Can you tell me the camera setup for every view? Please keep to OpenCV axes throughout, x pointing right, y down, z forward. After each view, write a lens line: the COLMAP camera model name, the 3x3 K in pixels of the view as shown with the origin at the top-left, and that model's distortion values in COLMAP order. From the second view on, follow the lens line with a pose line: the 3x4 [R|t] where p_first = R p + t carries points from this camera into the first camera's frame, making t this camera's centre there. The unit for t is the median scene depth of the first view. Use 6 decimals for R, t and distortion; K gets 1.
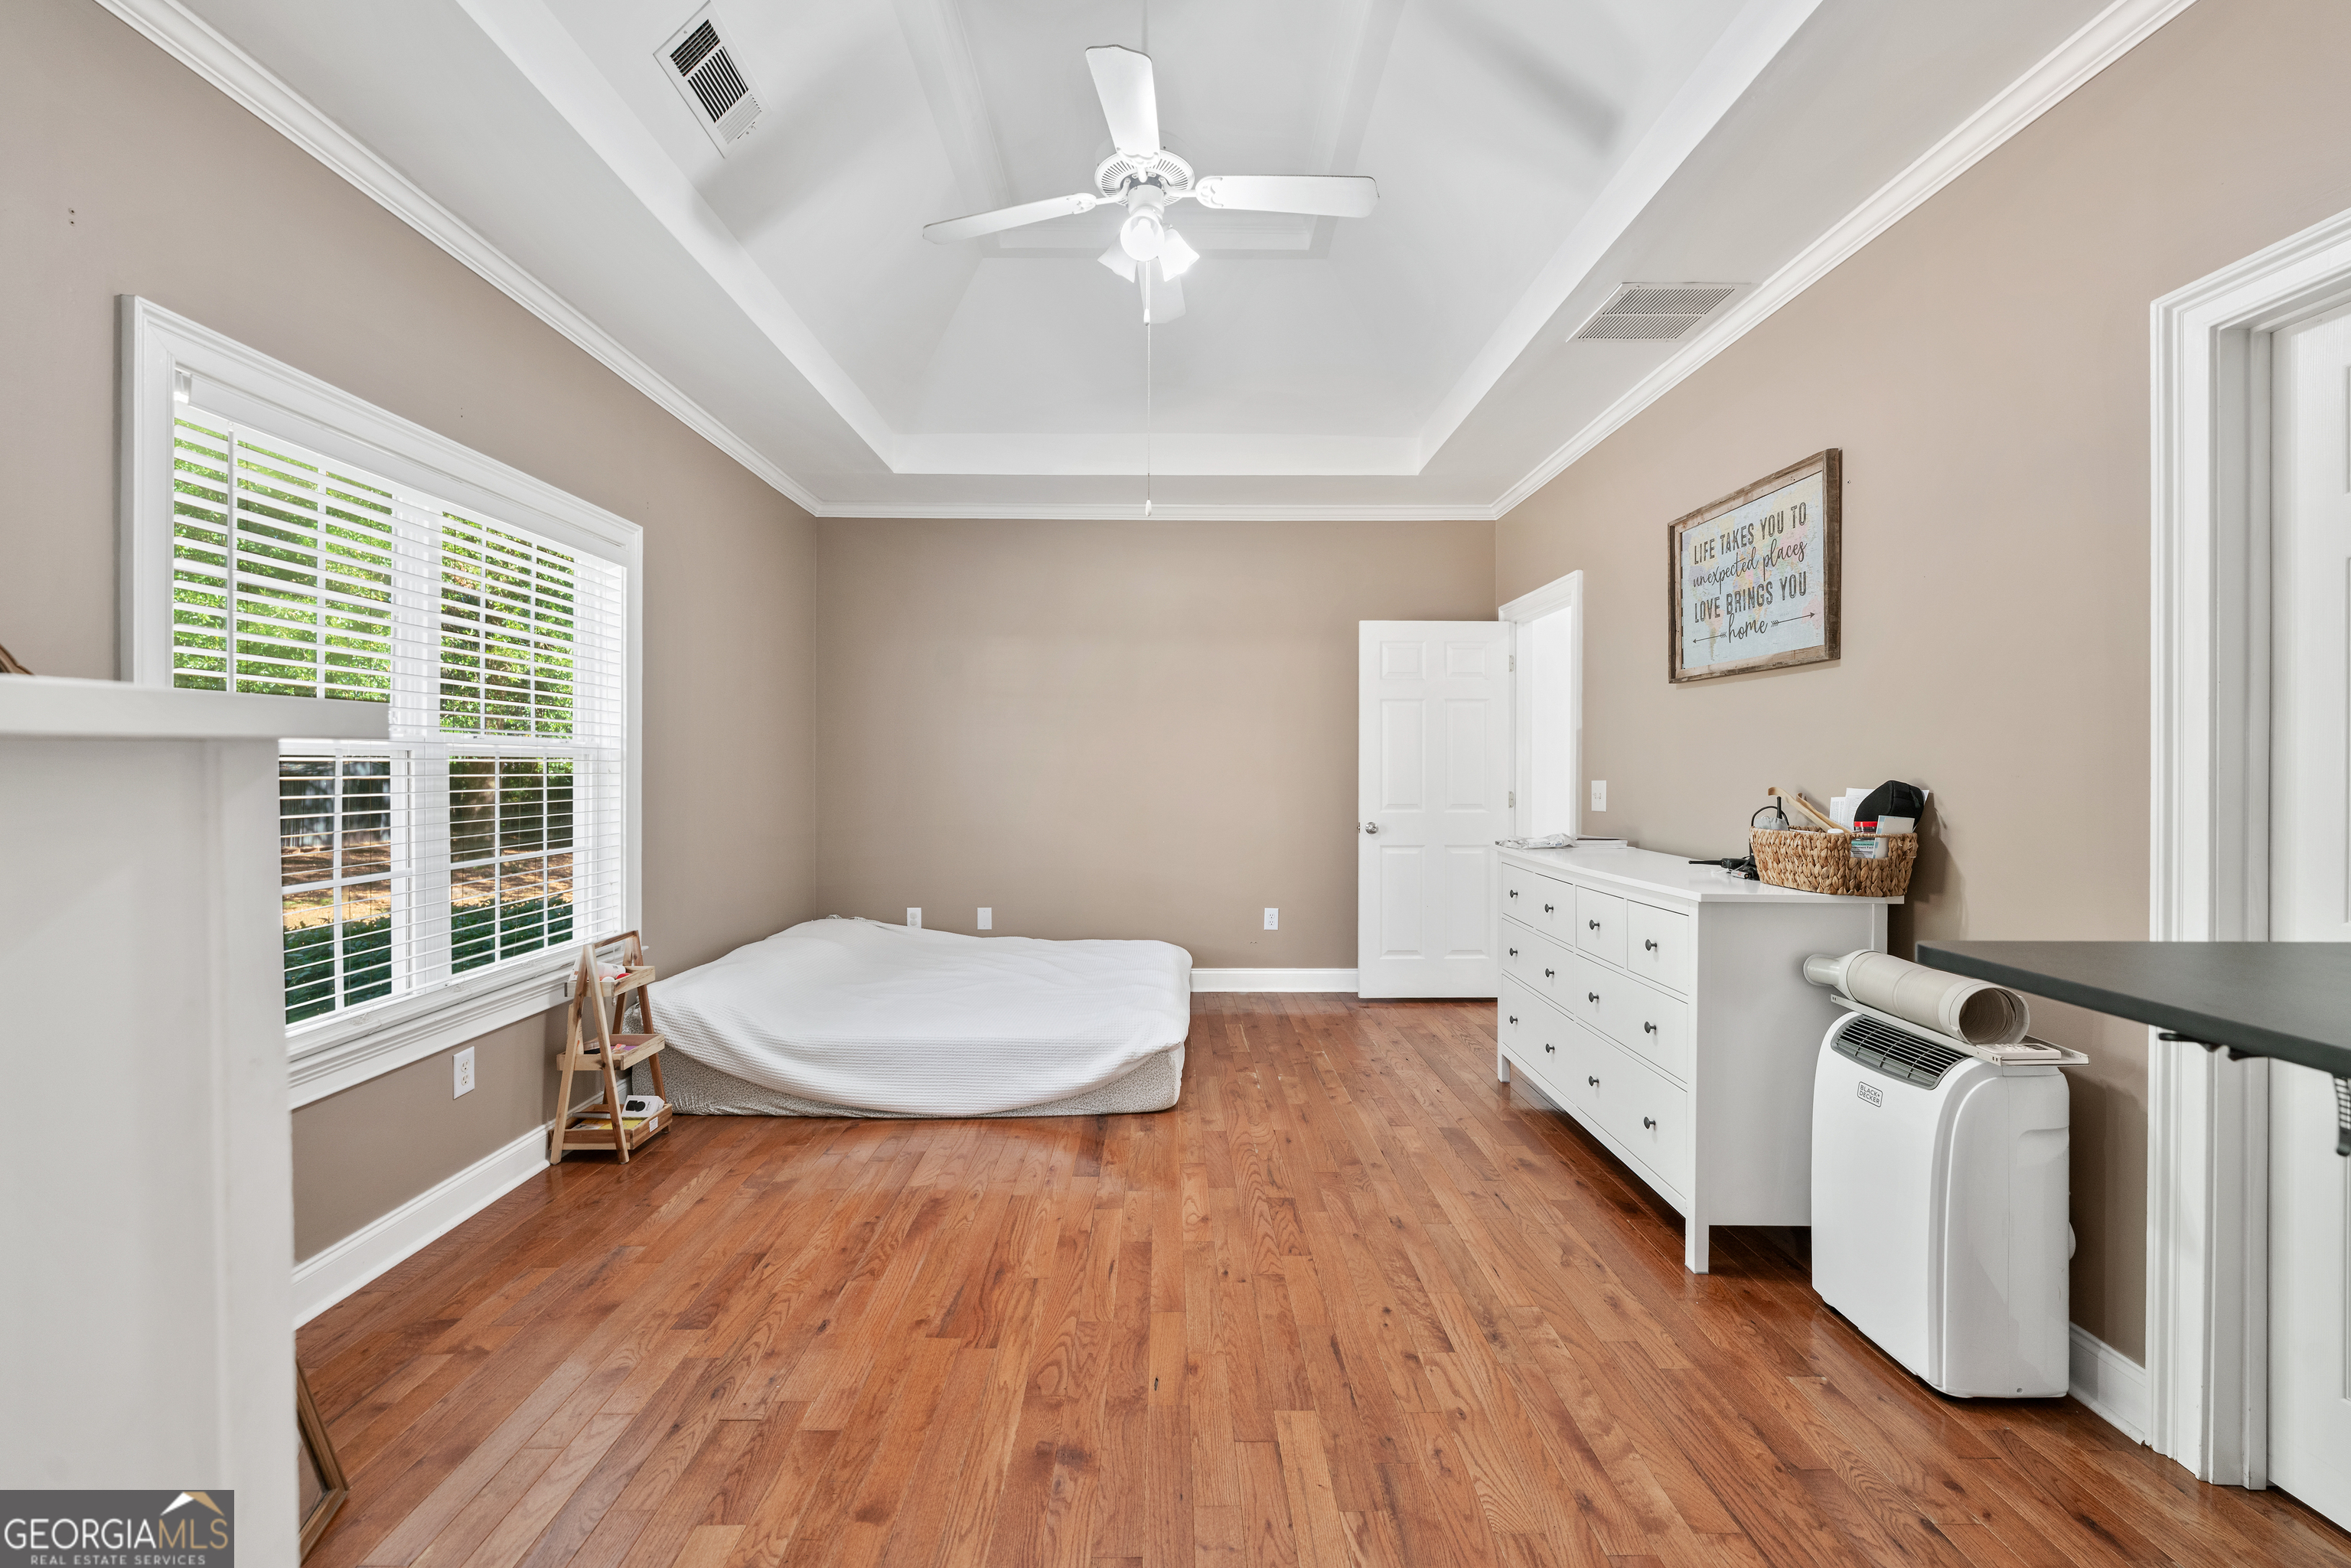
lens RADIAL K [[979.5, 0, 1163.5], [0, 979.5, 775.9], [0, 0, 1]] dist [-0.002796, 0.000382]
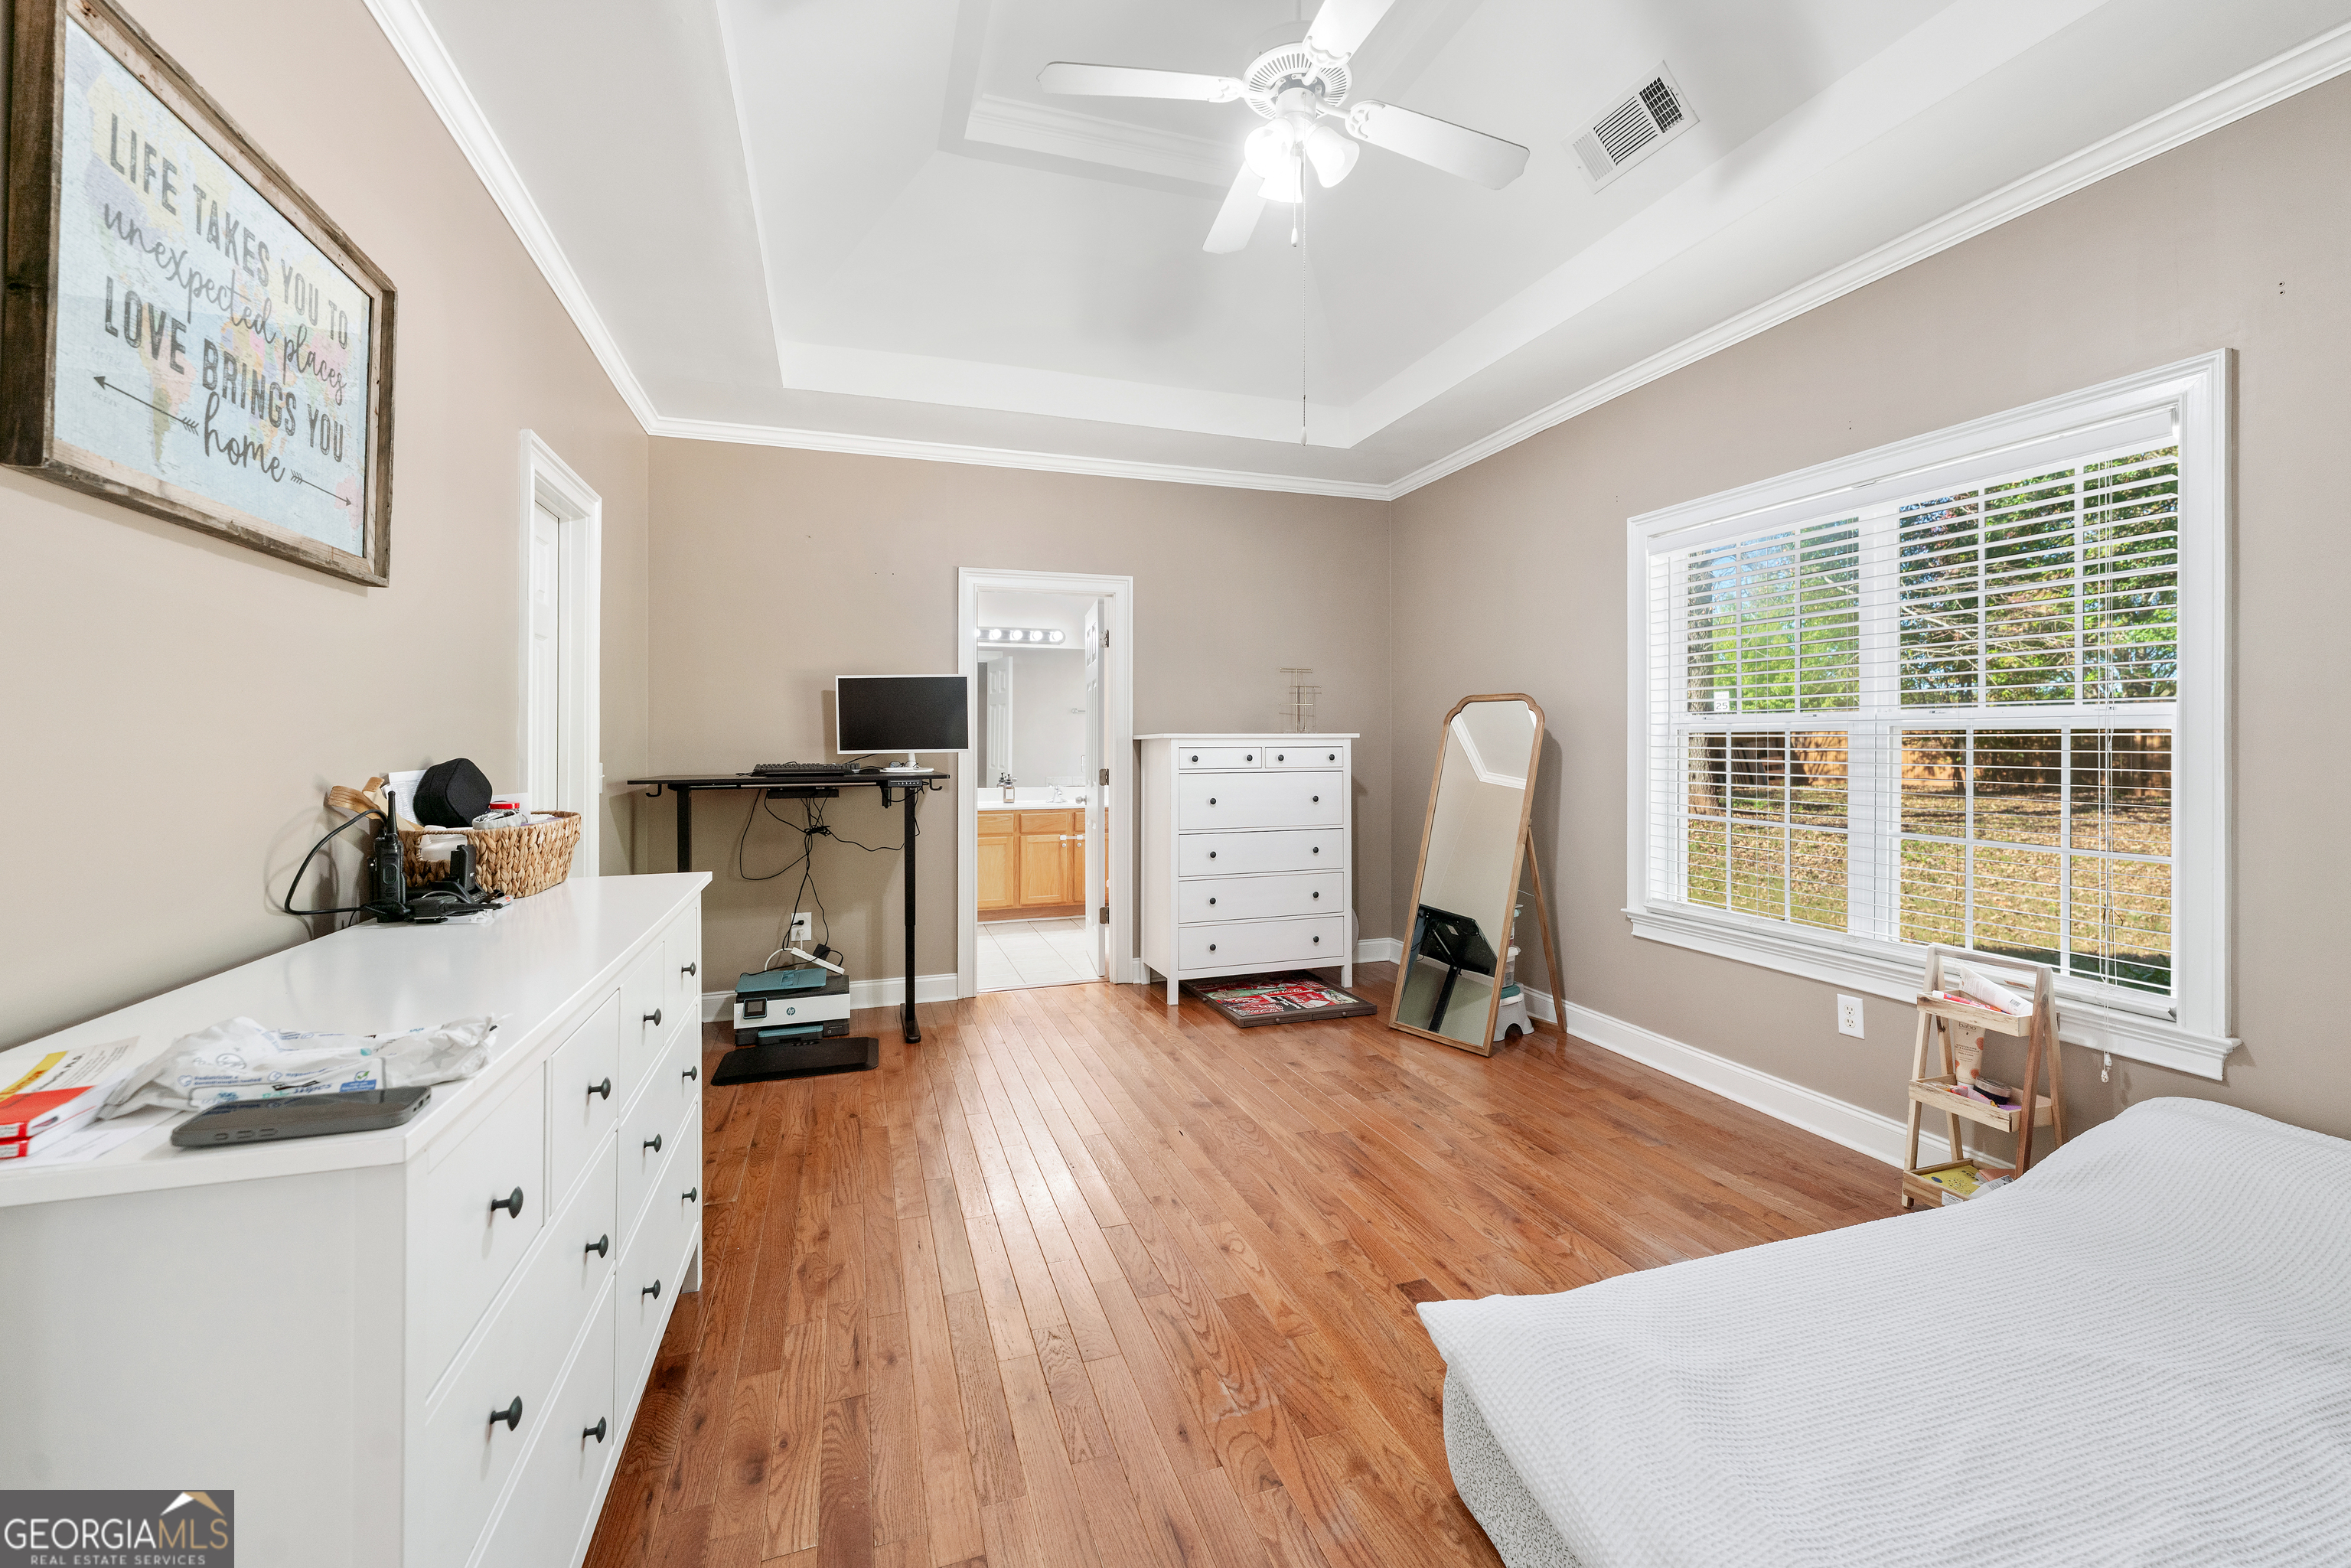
lens RADIAL K [[979.5, 0, 1180.8], [0, 979.5, 731.2], [0, 0, 1]] dist [-0.002796, 0.000382]
pose [[-0.948313, -0.002929, -0.317322, 0.370270], [-0.002185, 0.999994, -0.002699, -0.016829], [0.317328, -0.001866, -0.948314, 1.860508]]
